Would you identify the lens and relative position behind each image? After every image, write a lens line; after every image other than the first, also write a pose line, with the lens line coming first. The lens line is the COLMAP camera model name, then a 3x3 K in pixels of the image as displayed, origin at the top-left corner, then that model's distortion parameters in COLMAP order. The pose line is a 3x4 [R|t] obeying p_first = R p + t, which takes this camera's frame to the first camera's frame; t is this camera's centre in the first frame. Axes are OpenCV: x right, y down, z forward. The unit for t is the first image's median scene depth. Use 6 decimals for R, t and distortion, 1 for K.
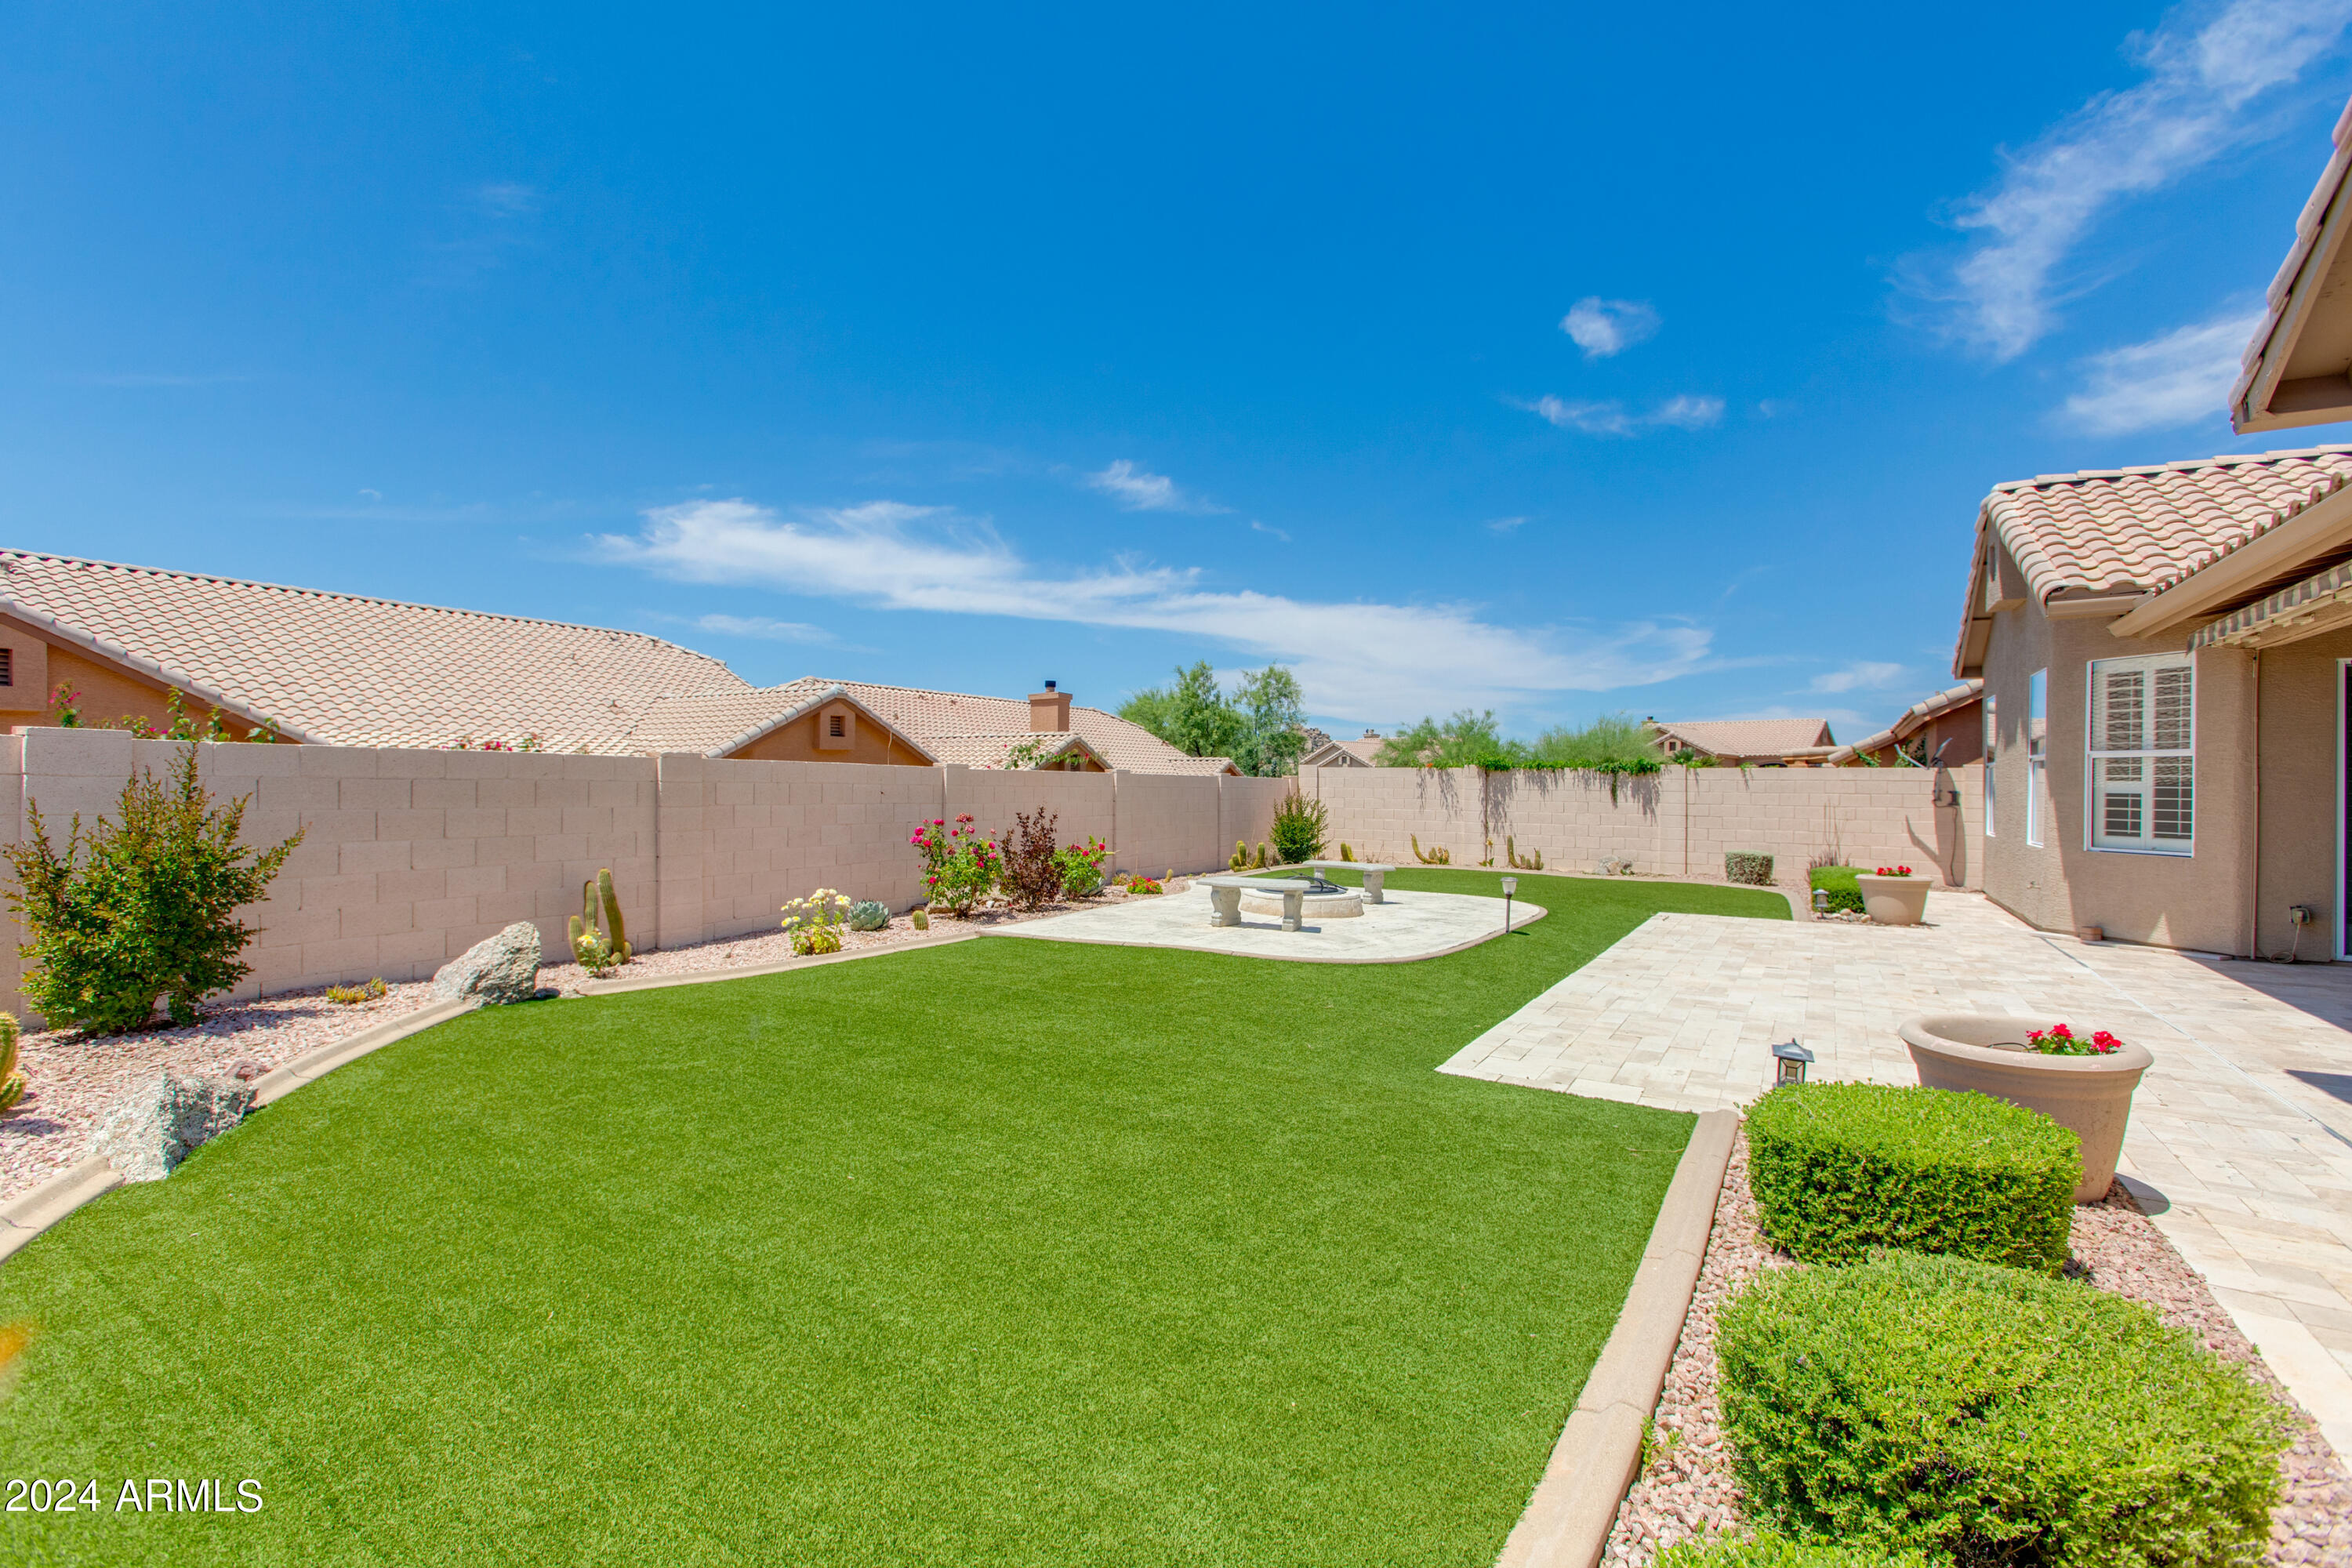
lens RADIAL K [[1068.8, 0, 1138.8], [0, 1068.8, 780.6], [0, 0, 1]] dist [0.005048, 0.000924]
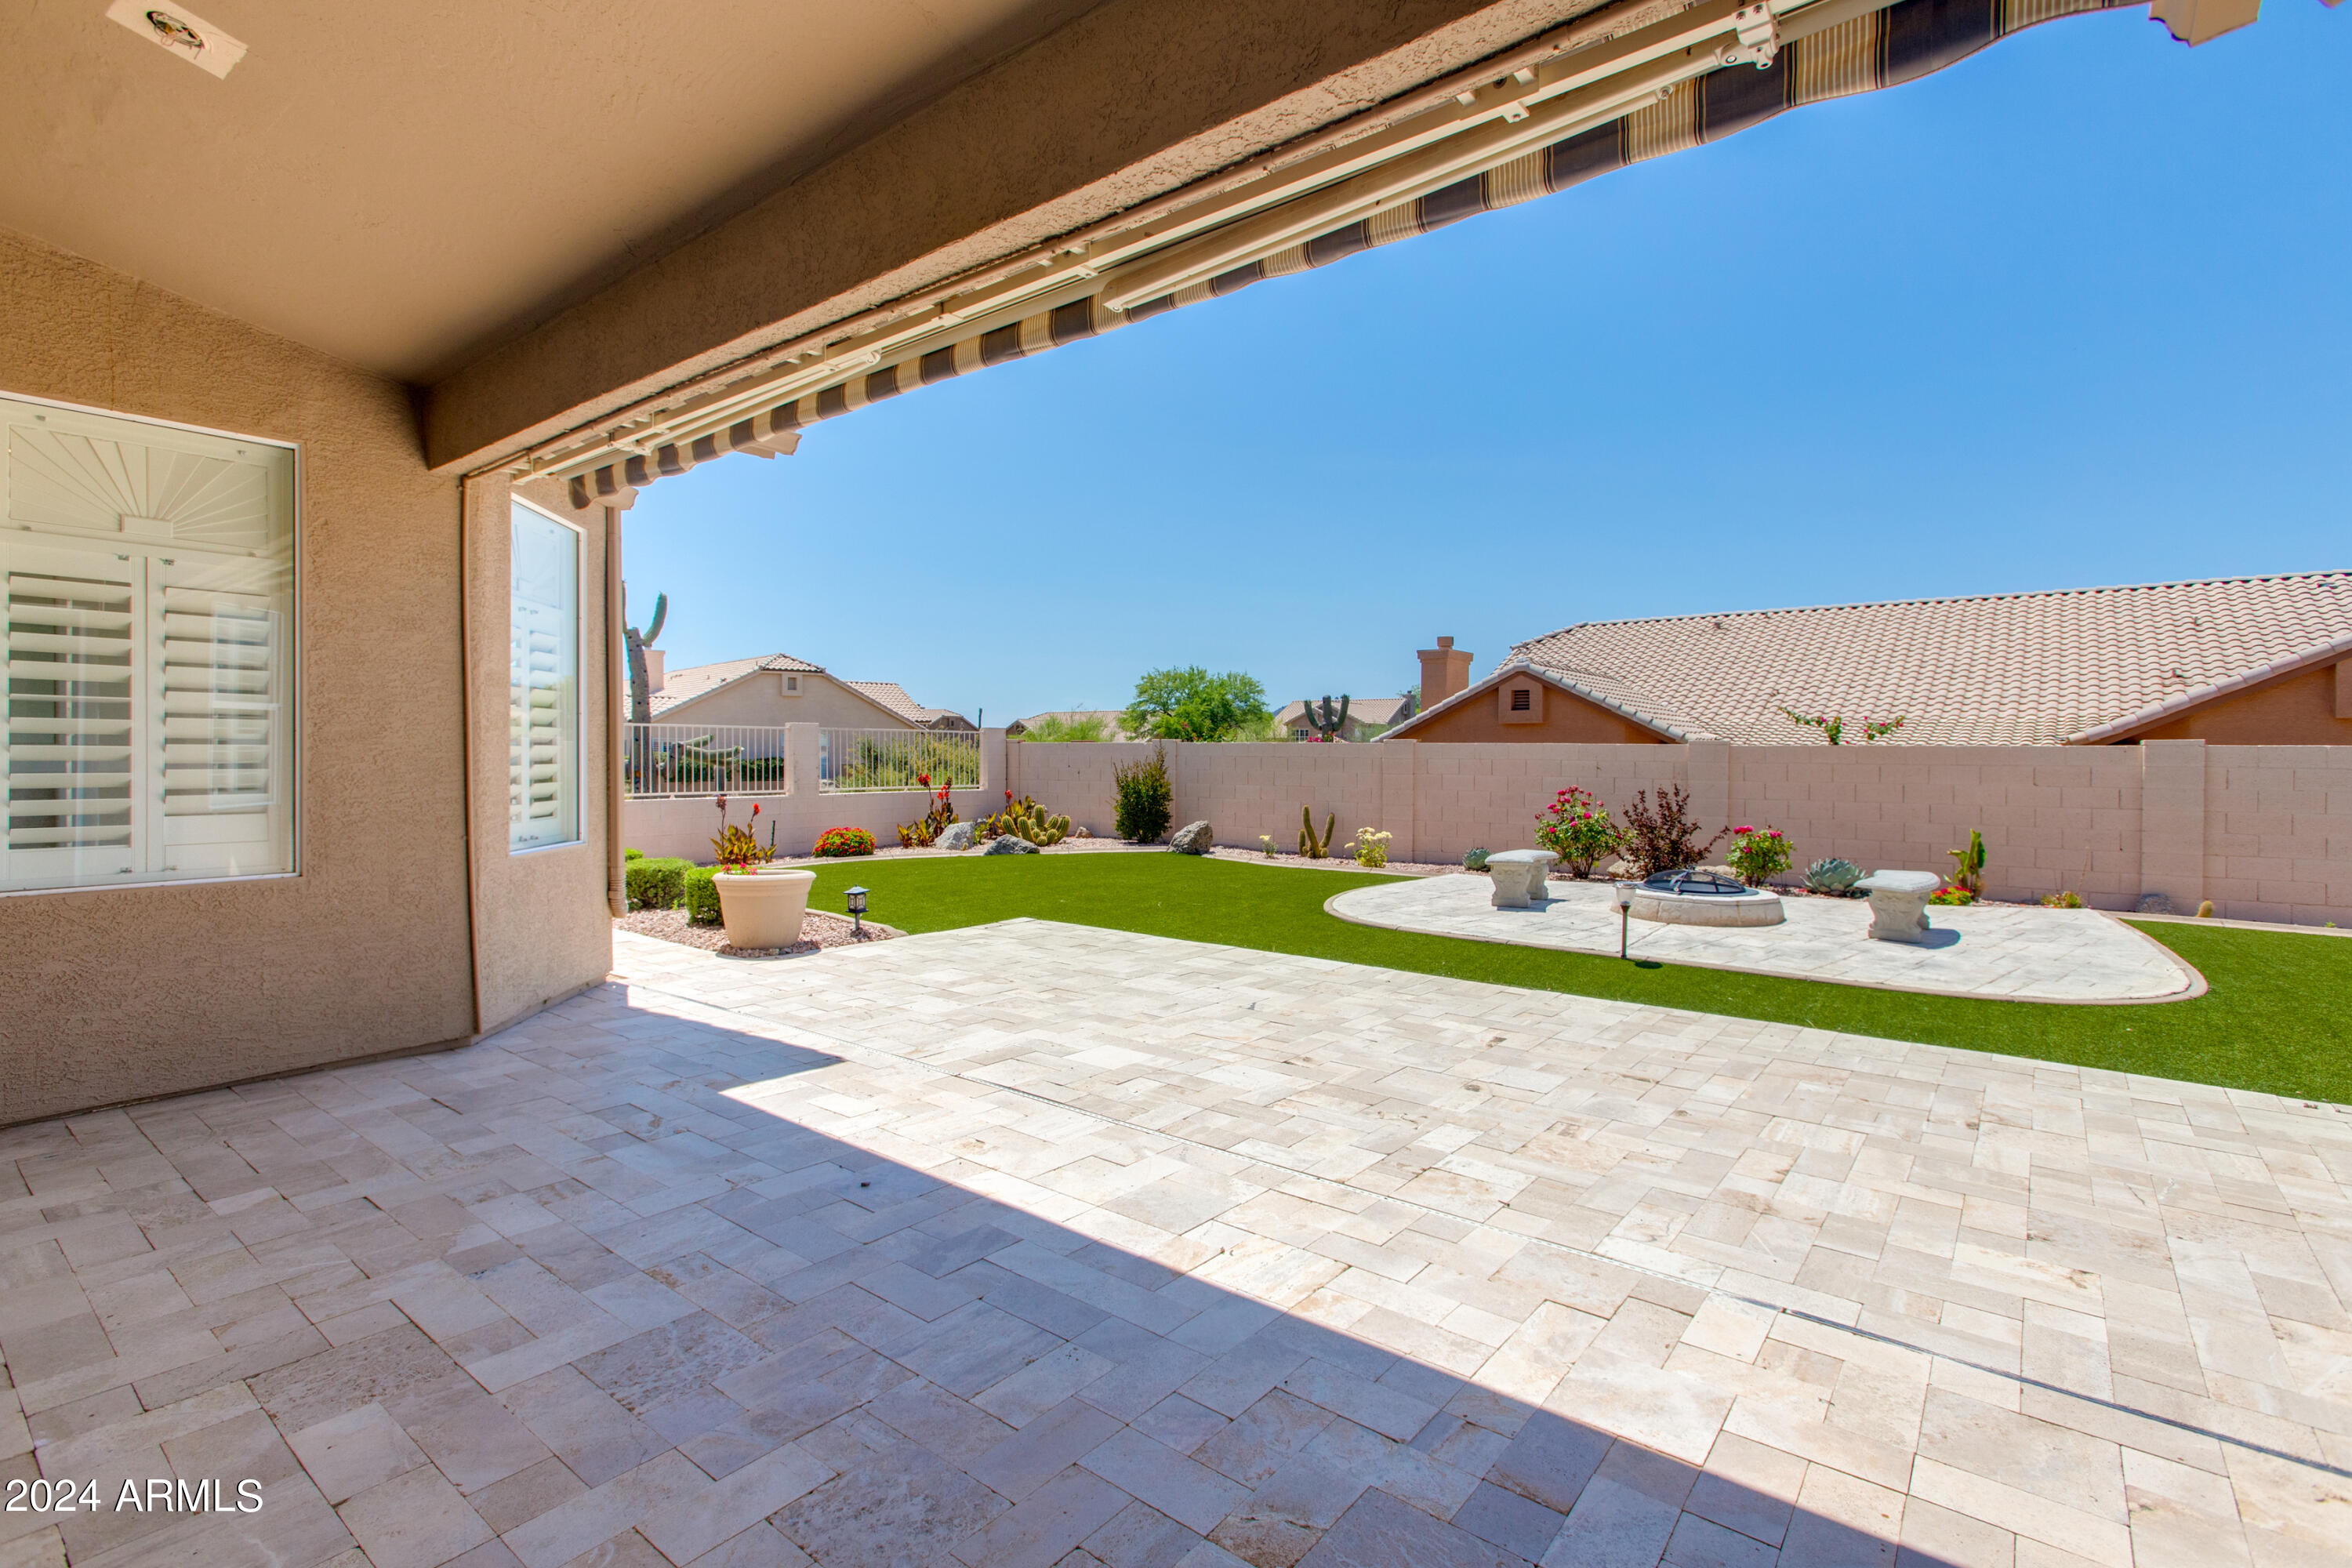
lens RADIAL K [[1068.8, 0, 1183.8], [0, 1068.8, 768.4], [0, 0, 1]] dist [0.005048, 0.000924]
pose [[-0.094641, -0.004239, -0.995502, 1.058529], [-0.002932, 0.999988, -0.003979, 0.018260], [0.995507, 0.002542, -0.094653, 0.752638]]
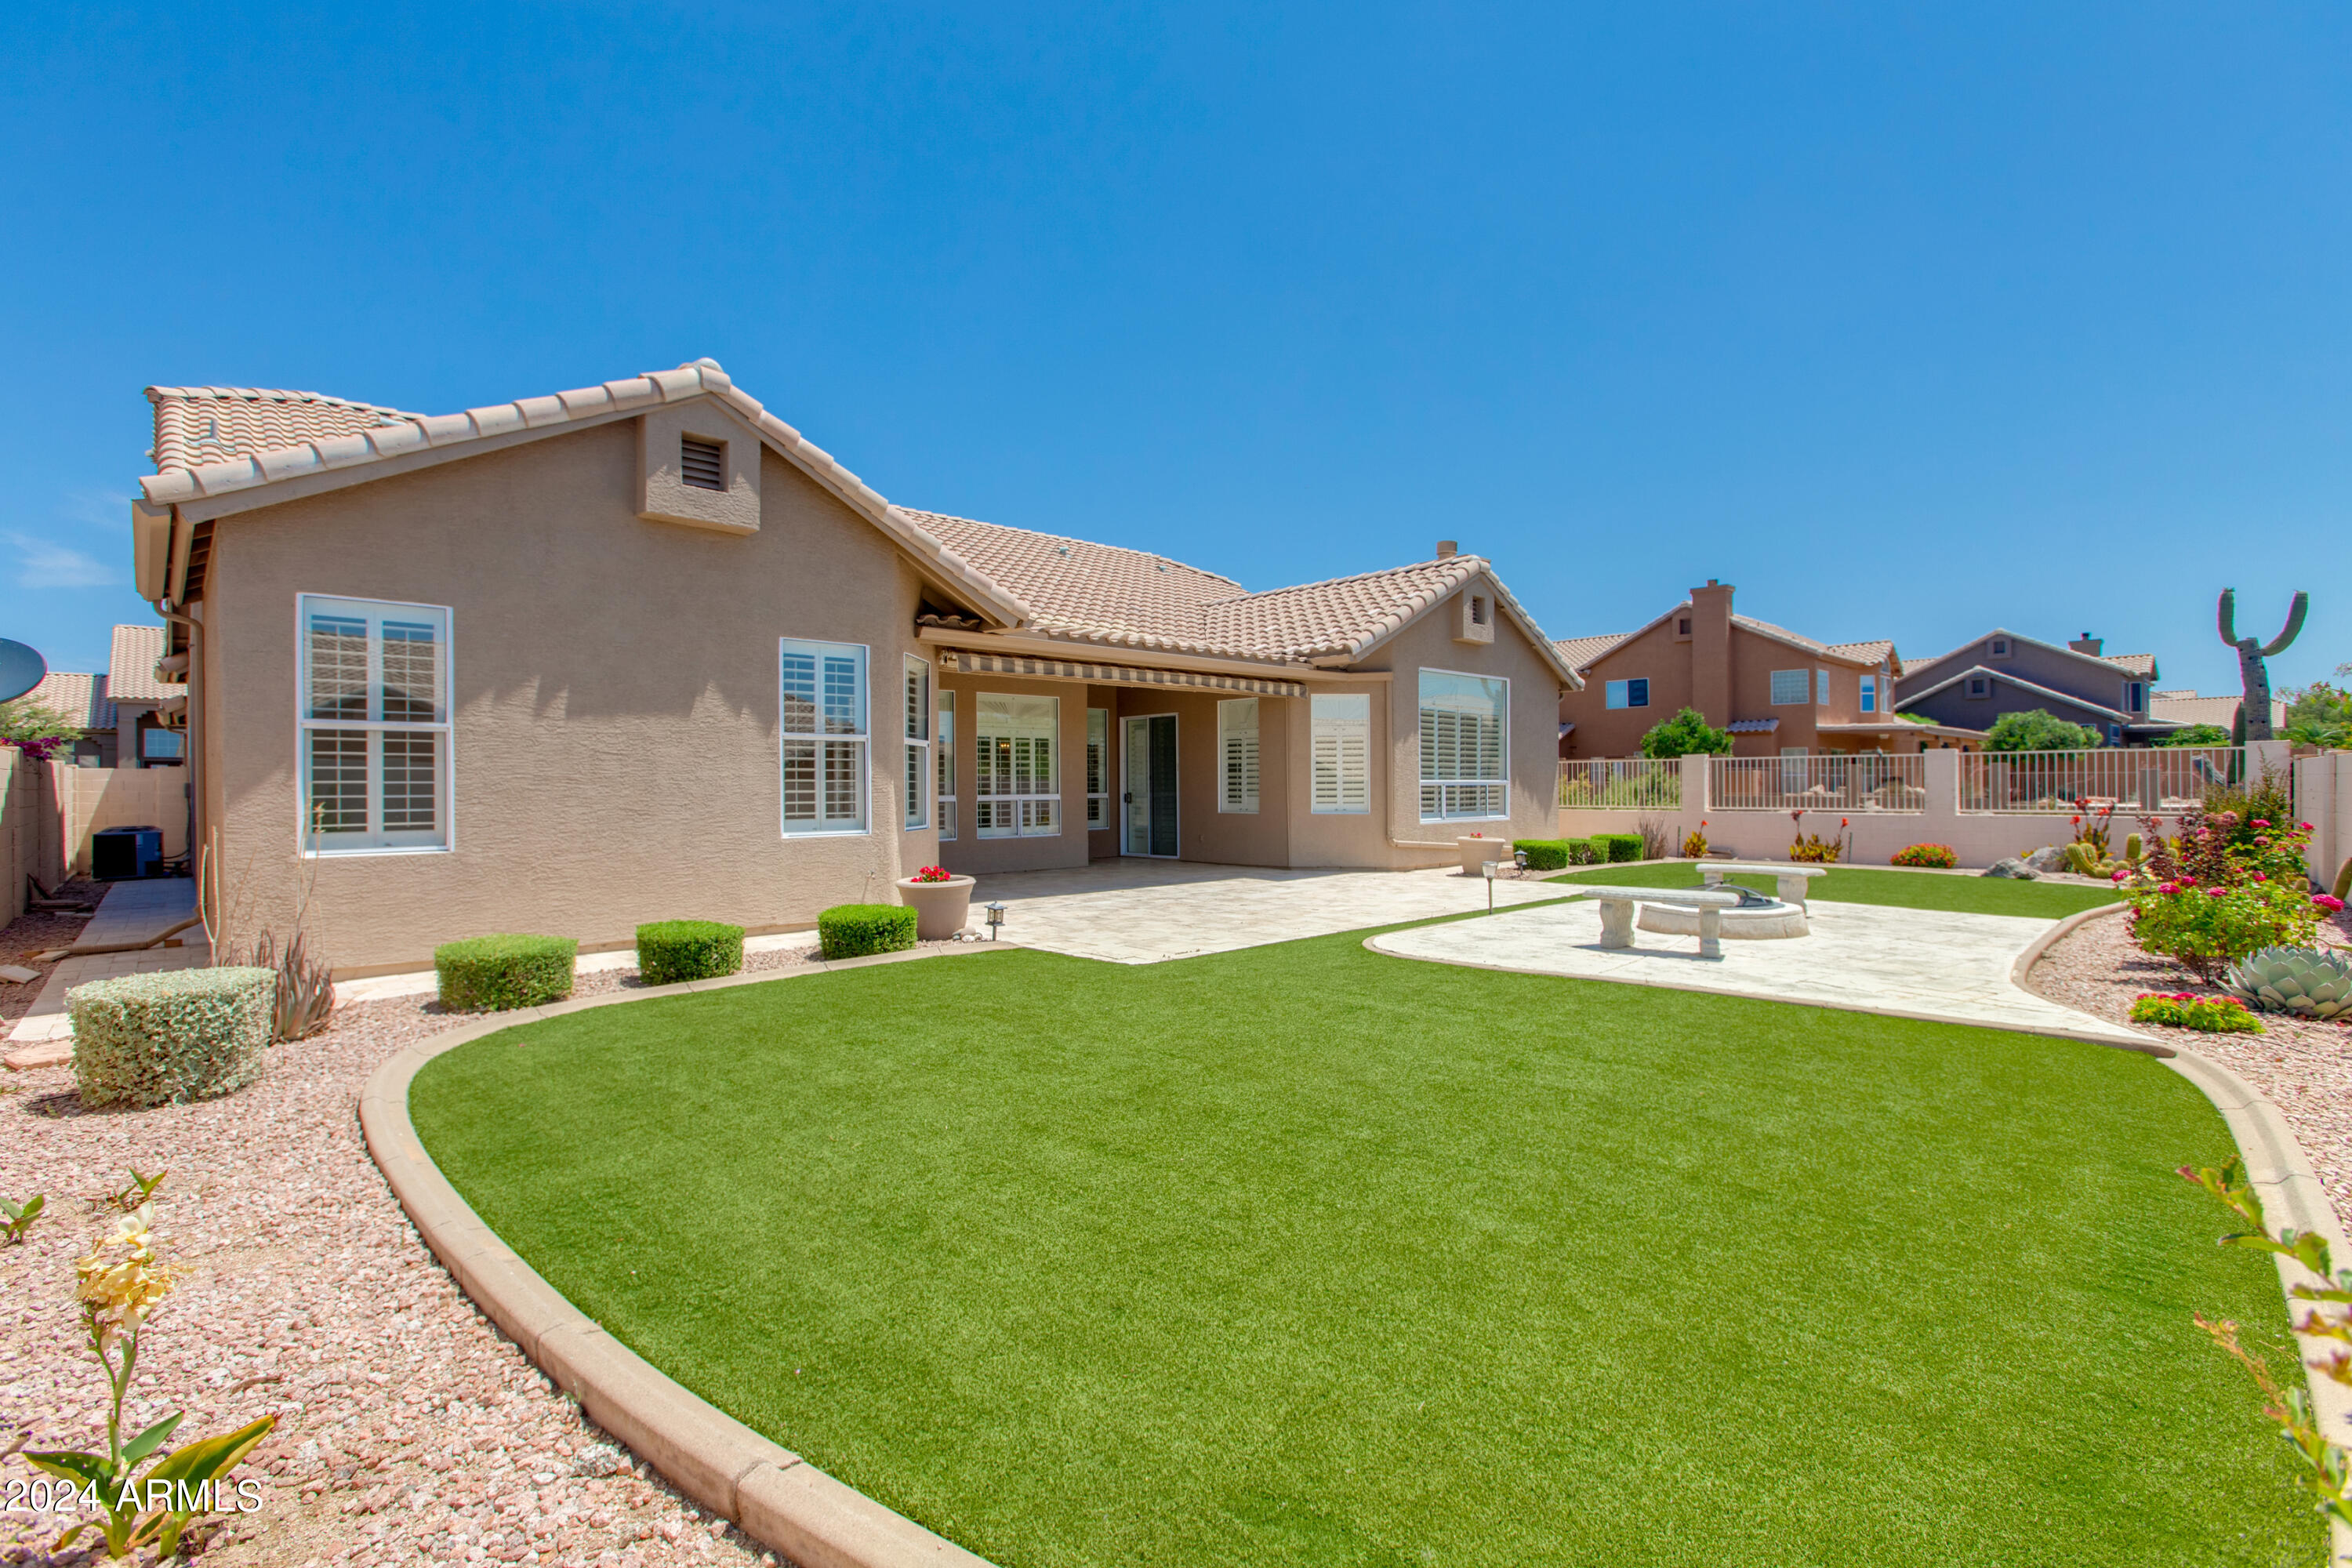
lens RADIAL K [[1068.8, 0, 1172.3], [0, 1068.8, 792.9], [0, 0, 1]] dist [0.005048, 0.000924]
pose [[-0.971037, -0.012257, 0.238616, 0.375315], [-0.010338, 0.999903, 0.009291, 0.014571], [-0.238707, 0.006555, -0.971070, 1.976808]]
